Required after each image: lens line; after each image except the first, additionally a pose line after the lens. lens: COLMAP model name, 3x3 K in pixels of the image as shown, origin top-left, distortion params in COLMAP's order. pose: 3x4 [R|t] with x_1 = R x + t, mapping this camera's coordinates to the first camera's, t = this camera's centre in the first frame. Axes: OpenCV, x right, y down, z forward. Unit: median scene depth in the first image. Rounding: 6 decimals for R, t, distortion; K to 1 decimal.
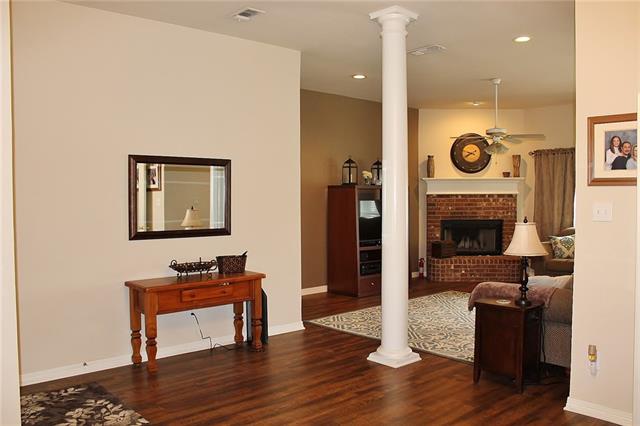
lens RADIAL K [[565.0, 0, 322.3], [0, 565.0, 212.5], [0, 0, 1]] dist [-0.075152, 0.068695]
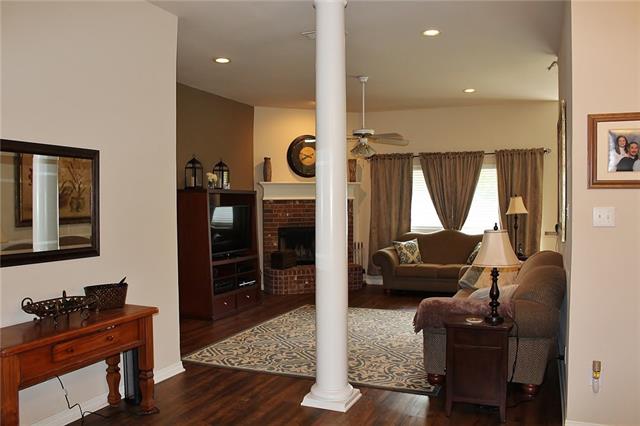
lens RADIAL K [[565.0, 0, 322.2], [0, 565.0, 210.2], [0, 0, 1]] dist [-0.075152, 0.068695]
pose [[0.904223, -0.008891, 0.426969, -0.194013], [0.015495, 0.999808, -0.011996, -0.004908], [-0.426780, 0.017463, 0.904187, 0.217400]]
